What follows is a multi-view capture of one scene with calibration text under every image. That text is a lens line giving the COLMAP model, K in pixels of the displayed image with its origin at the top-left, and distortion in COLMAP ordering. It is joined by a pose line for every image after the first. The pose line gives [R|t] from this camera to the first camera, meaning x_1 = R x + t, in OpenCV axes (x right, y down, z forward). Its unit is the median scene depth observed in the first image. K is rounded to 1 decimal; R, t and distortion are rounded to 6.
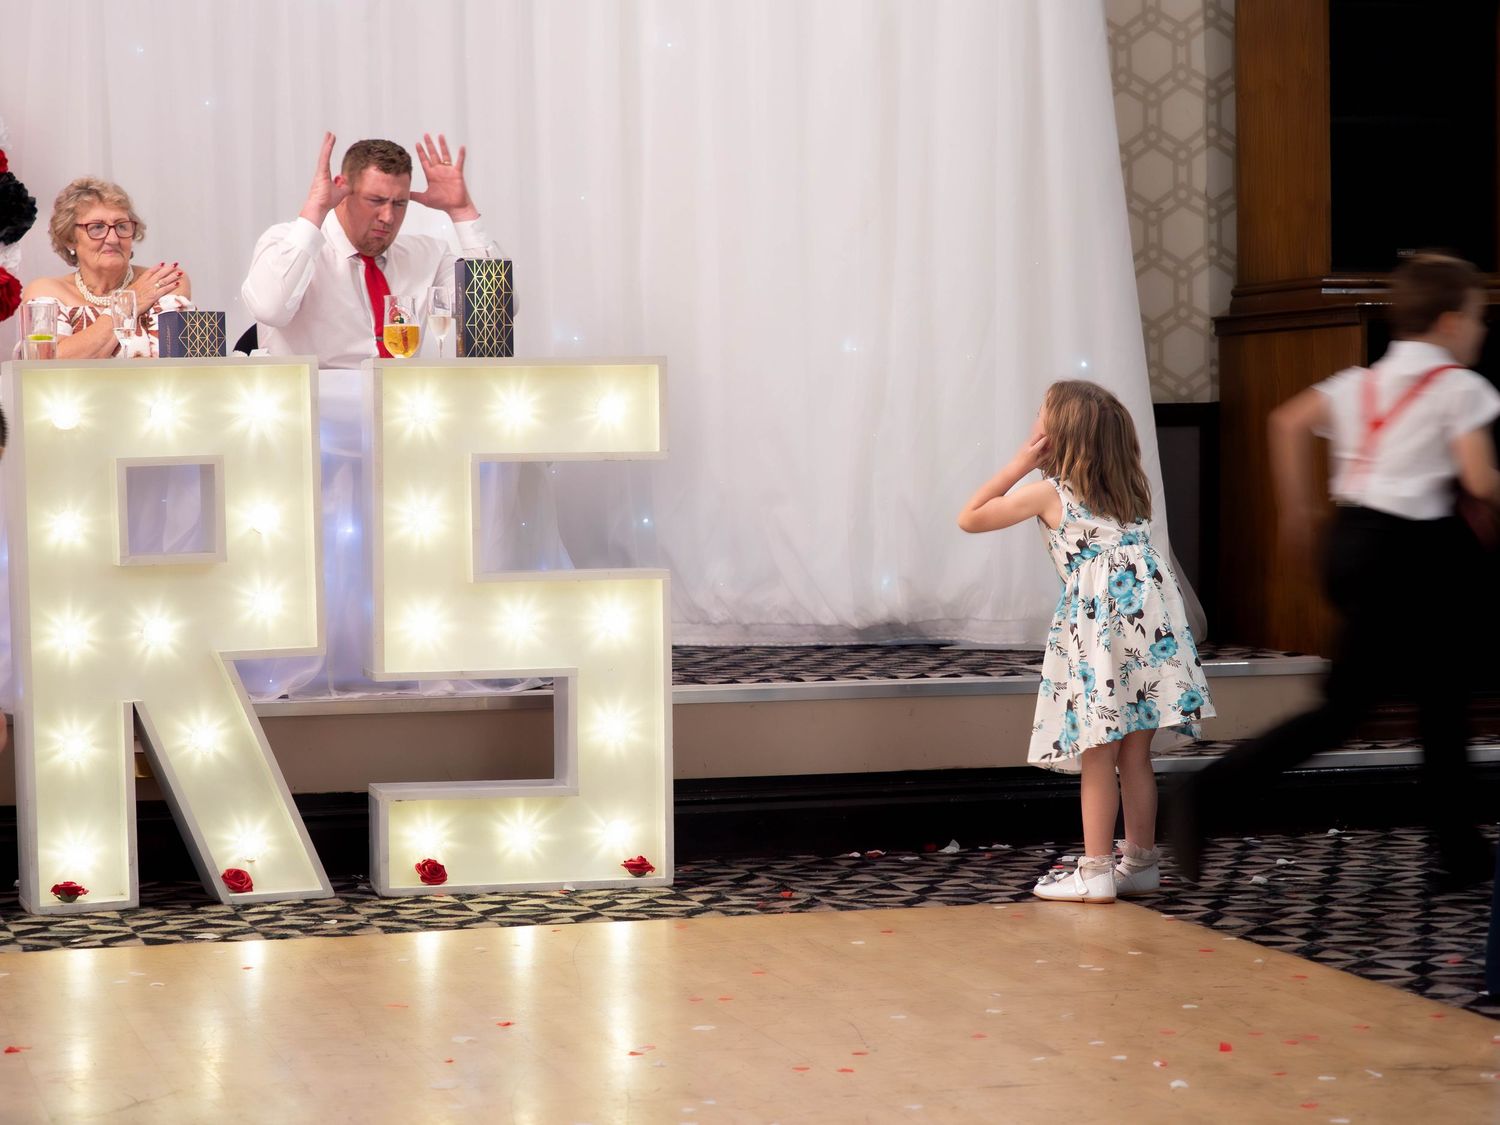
lens RADIAL K [[3495.3, 0, 750.0], [0, 3495.3, 562.5], [0, 0, 1]] dist [0.075613, 0.104322]
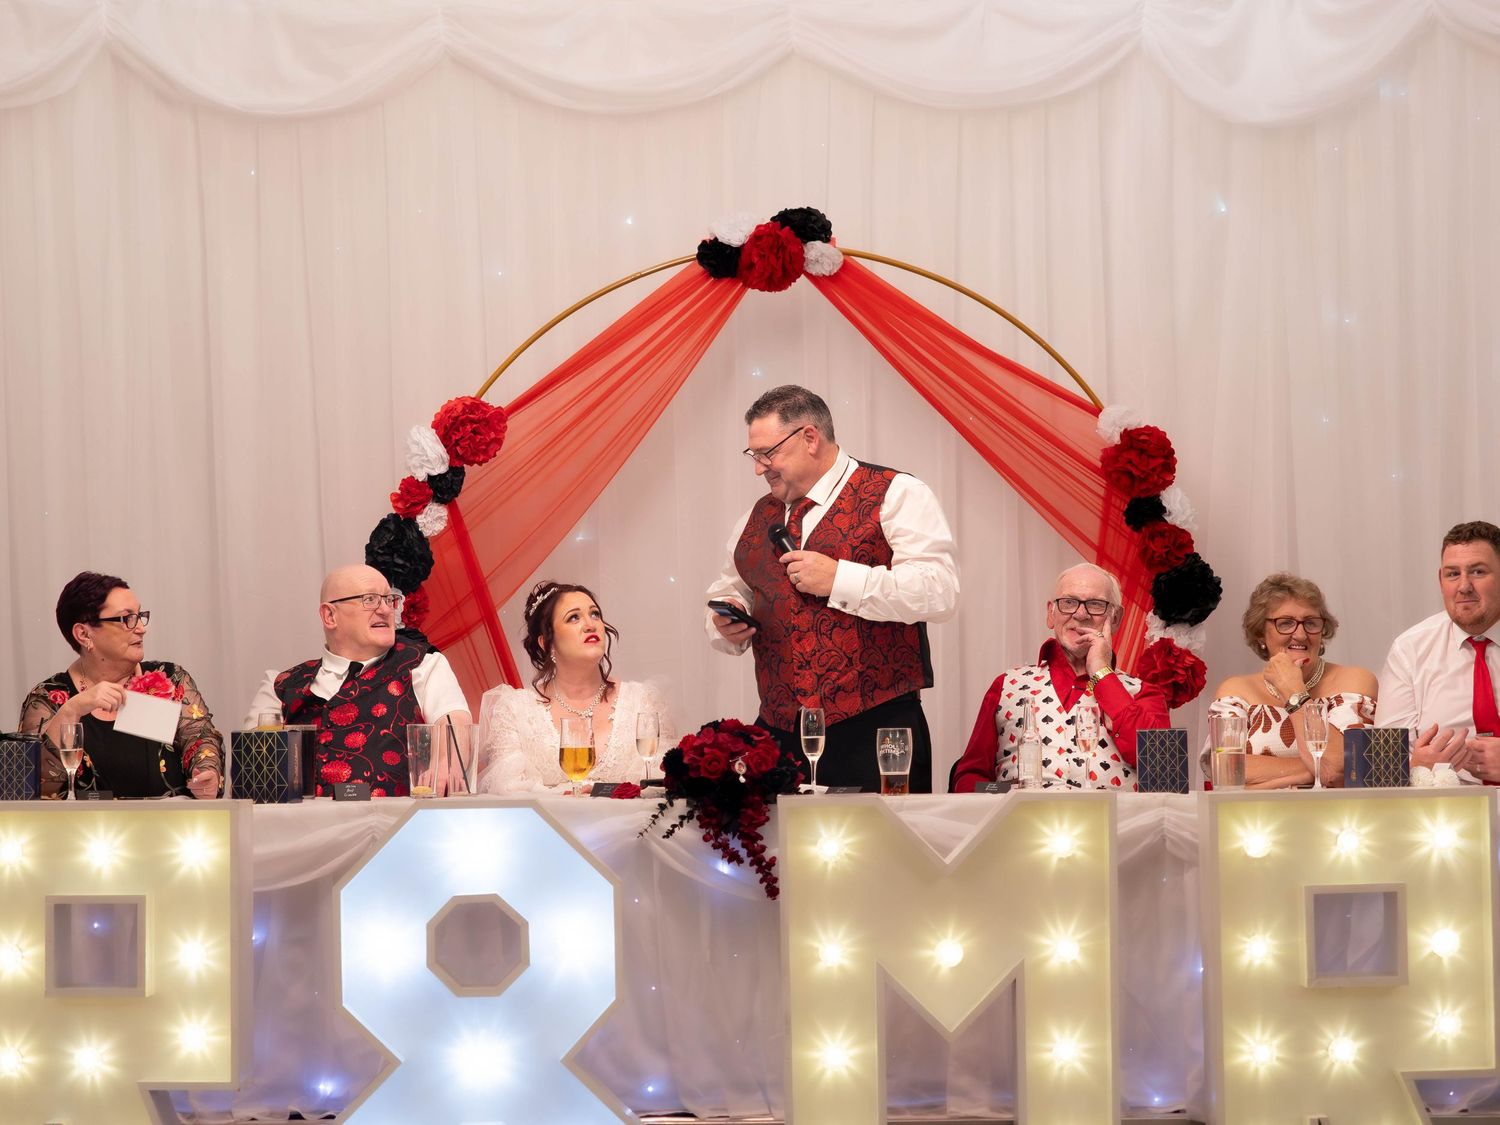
lens RADIAL K [[4813.7, 0, 750.0], [0, 4813.7, 562.5], [0, 0, 1]] dist [-0.036053, 0.886739]
pose [[0.957581, -0.006128, -0.288099, 0.075000], [-0.015565, 0.997215, -0.072944, -0.017689], [0.287743, 0.074334, 0.954818, -0.425178]]
